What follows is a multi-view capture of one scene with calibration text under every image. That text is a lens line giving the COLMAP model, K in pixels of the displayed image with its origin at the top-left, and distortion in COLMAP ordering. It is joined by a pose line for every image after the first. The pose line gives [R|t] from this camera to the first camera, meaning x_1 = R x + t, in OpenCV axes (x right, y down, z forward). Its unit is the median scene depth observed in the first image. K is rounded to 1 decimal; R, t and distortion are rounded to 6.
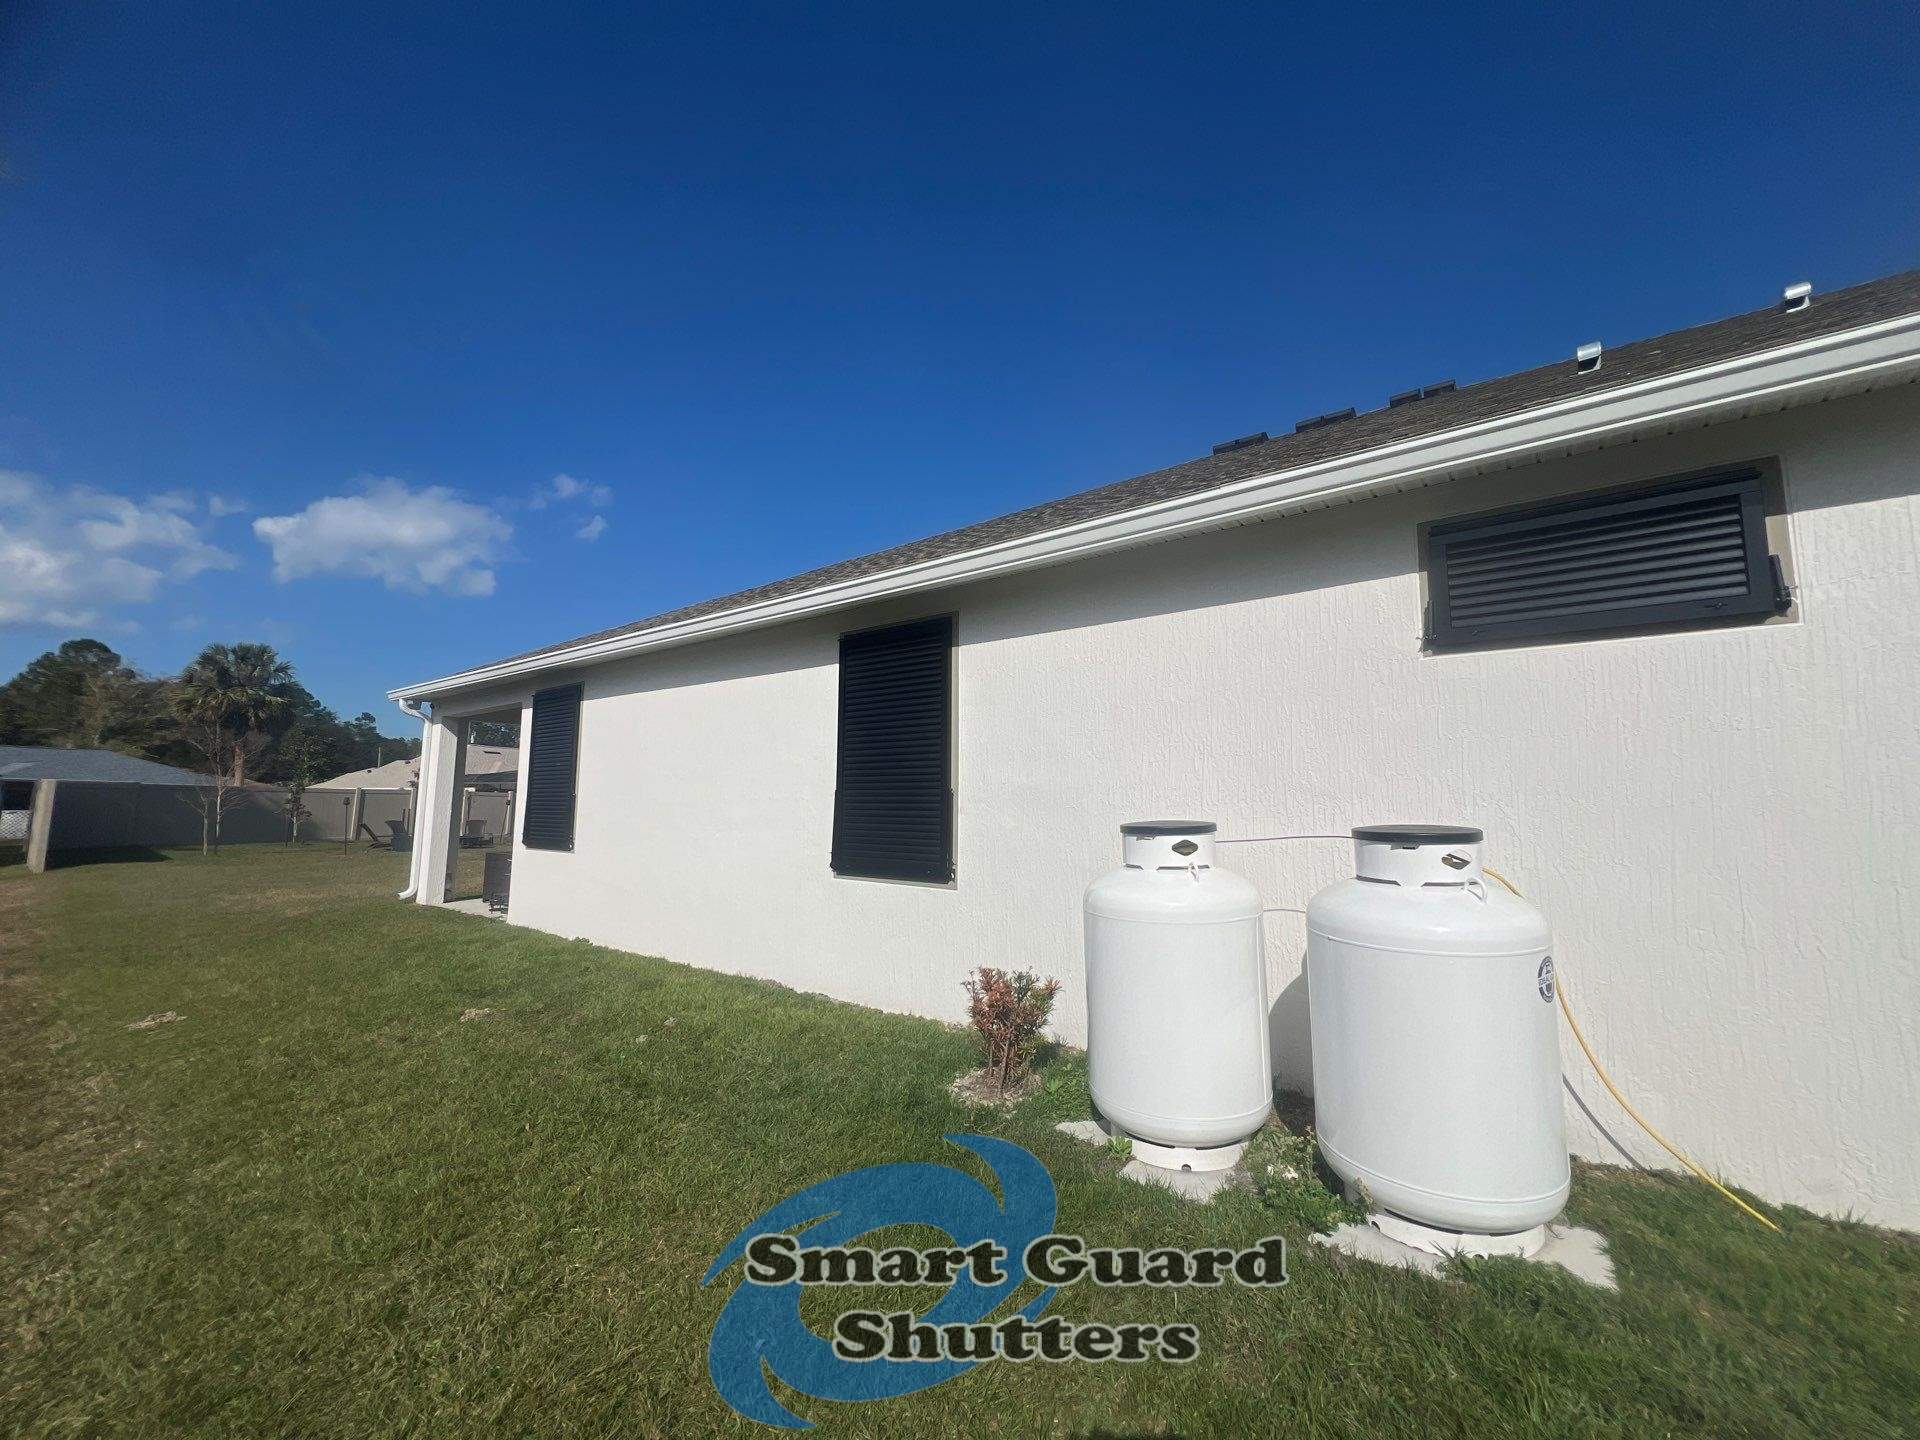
lens RADIAL K [[890.8, 0, 962.5], [0, 890.8, 705.7], [0, 0, 1]] dist [-0.002401, 0.000876]
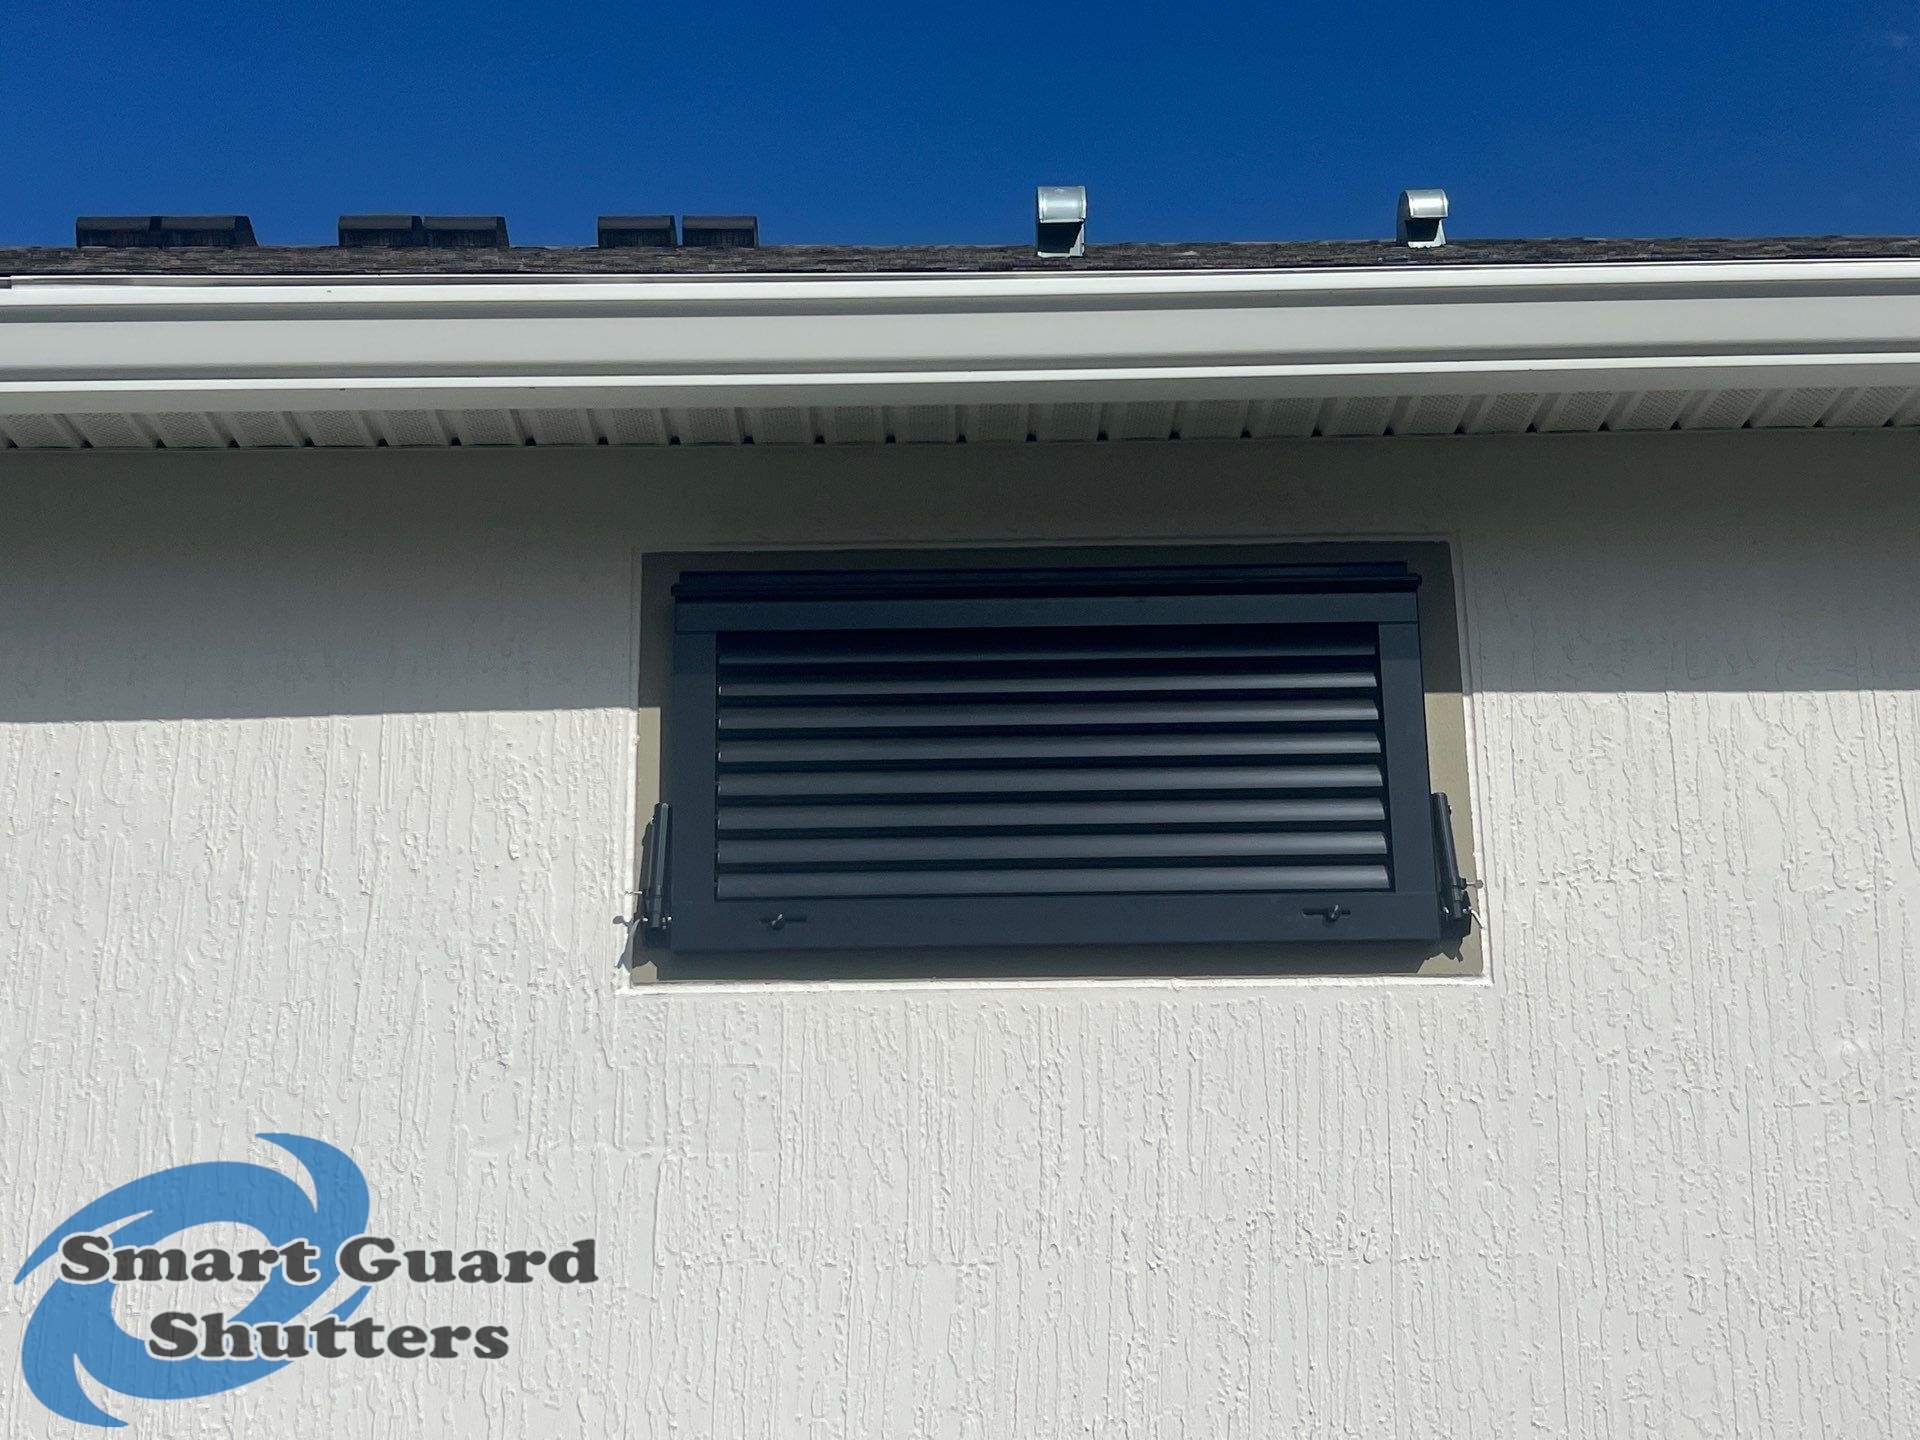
lens RADIAL K [[890.8, 0, 962.5], [0, 890.8, 705.7], [0, 0, 1]] dist [-0.002401, 0.000876]
pose [[0.774826, 0.018834, 0.631894, 0.475605], [-0.070077, 0.995955, 0.056243, -0.210692], [-0.628278, -0.087860, 0.773012, 0.804442]]
